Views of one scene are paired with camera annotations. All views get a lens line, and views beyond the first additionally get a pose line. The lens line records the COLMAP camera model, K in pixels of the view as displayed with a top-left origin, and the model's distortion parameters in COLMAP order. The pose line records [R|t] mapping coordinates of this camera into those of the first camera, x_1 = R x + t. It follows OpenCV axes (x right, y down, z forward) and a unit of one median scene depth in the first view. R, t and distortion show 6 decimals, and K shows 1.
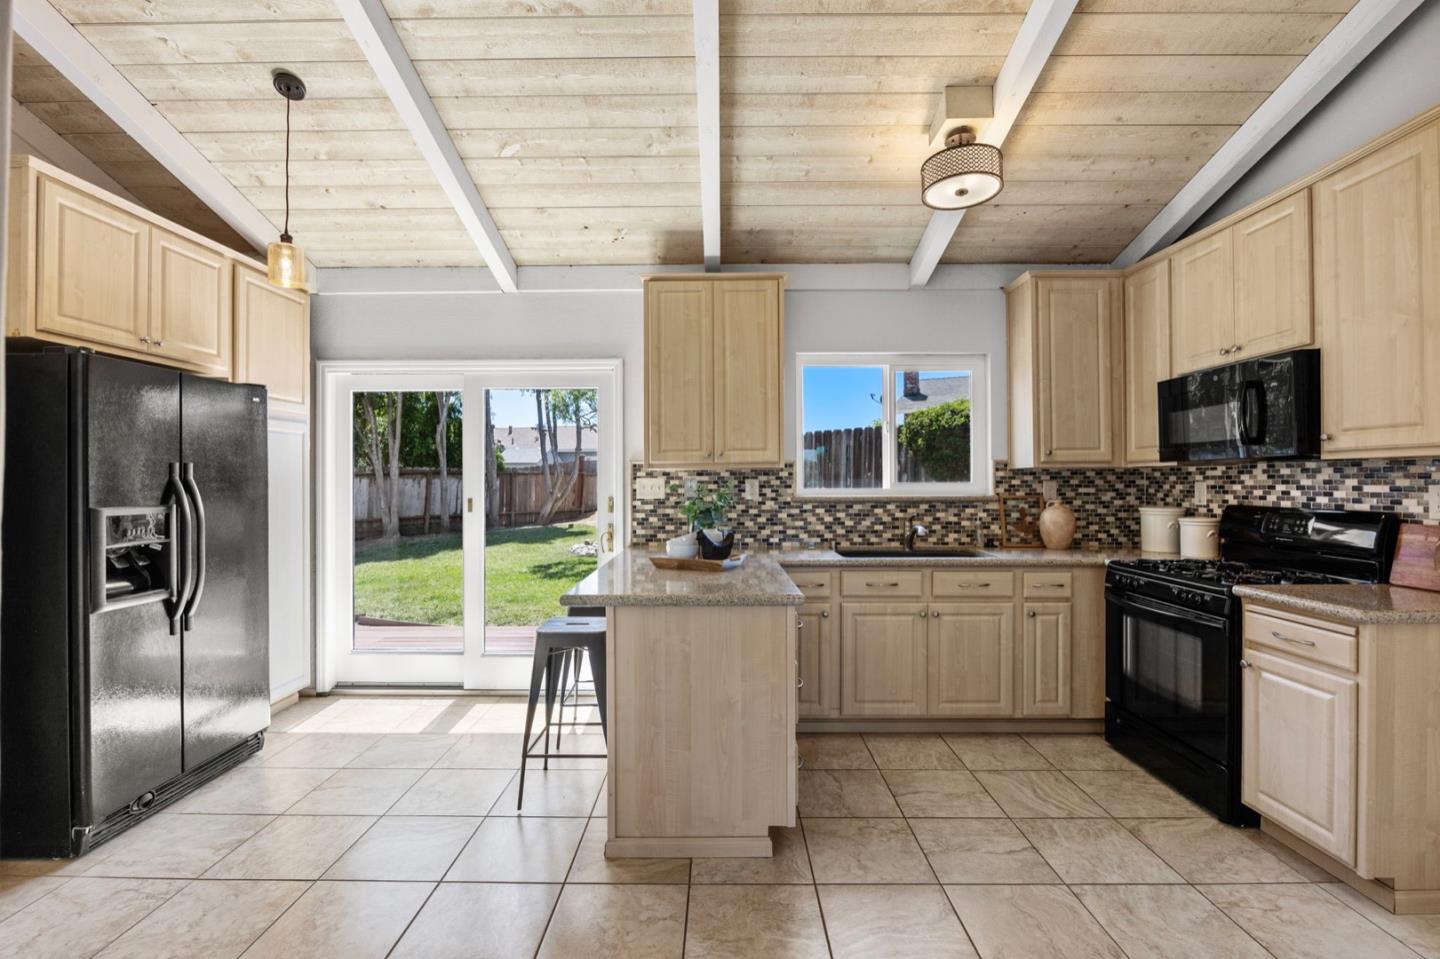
lens RADIAL K [[679.7, 0, 705.8], [0, 679.7, 472.8], [0, 0, 1]] dist [-0.011373, 0.002395]
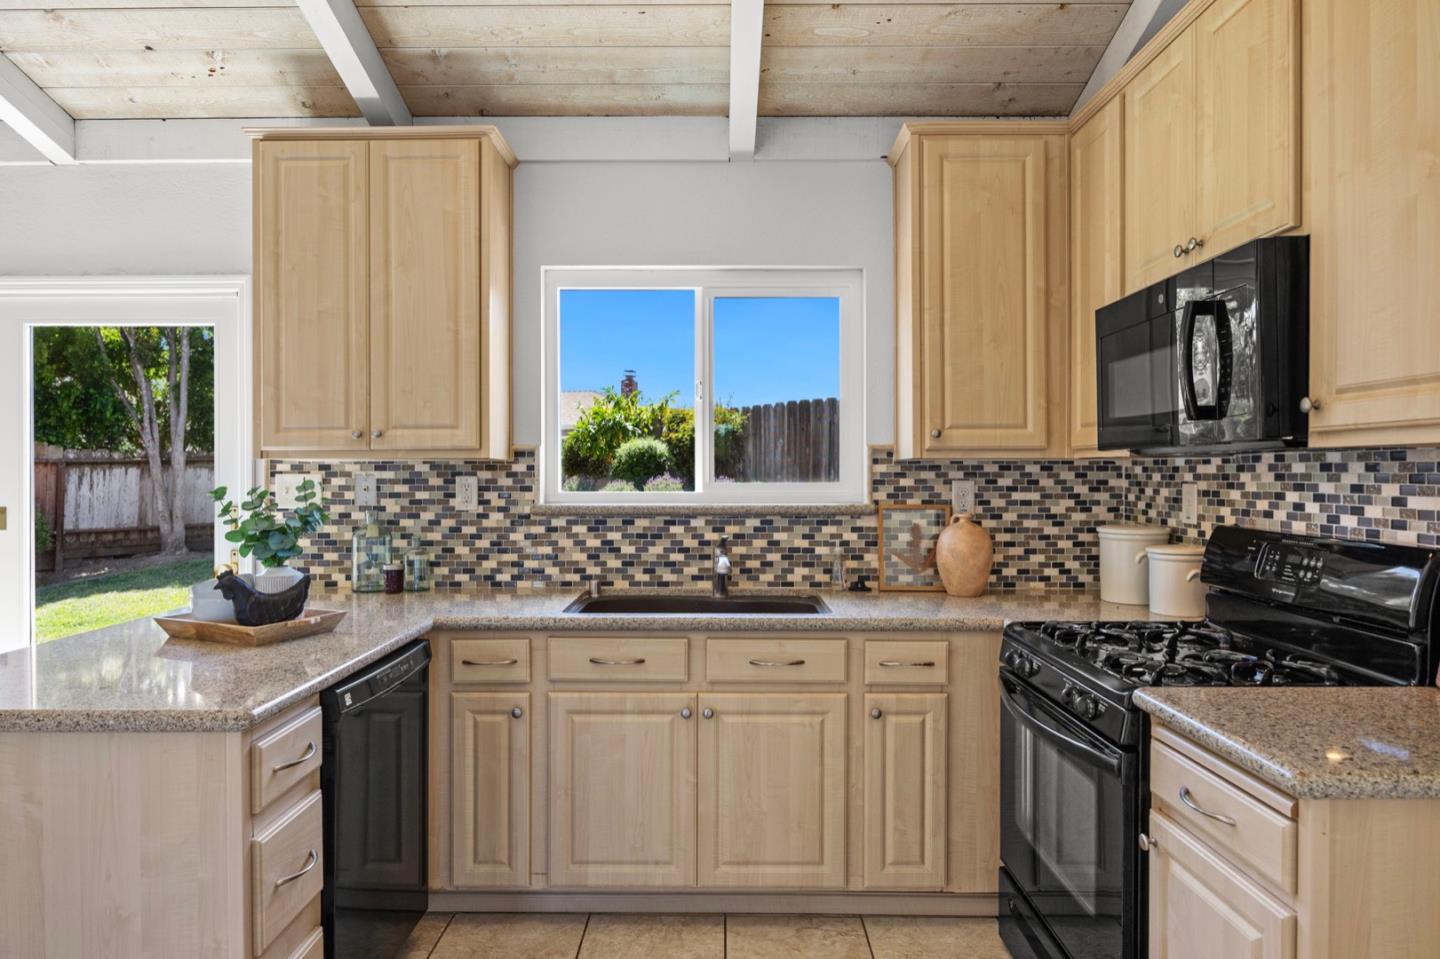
lens RADIAL K [[920.6, 0, 706.0], [0, 920.6, 471.8], [0, 0, 1]] dist [-0.007375, 0.003369]
pose [[0.999996, 0.002459, -0.001670, 0.304156], [-0.002437, 0.999916, 0.012707, -0.006016], [0.001701, -0.012703, 0.999918, 0.199039]]
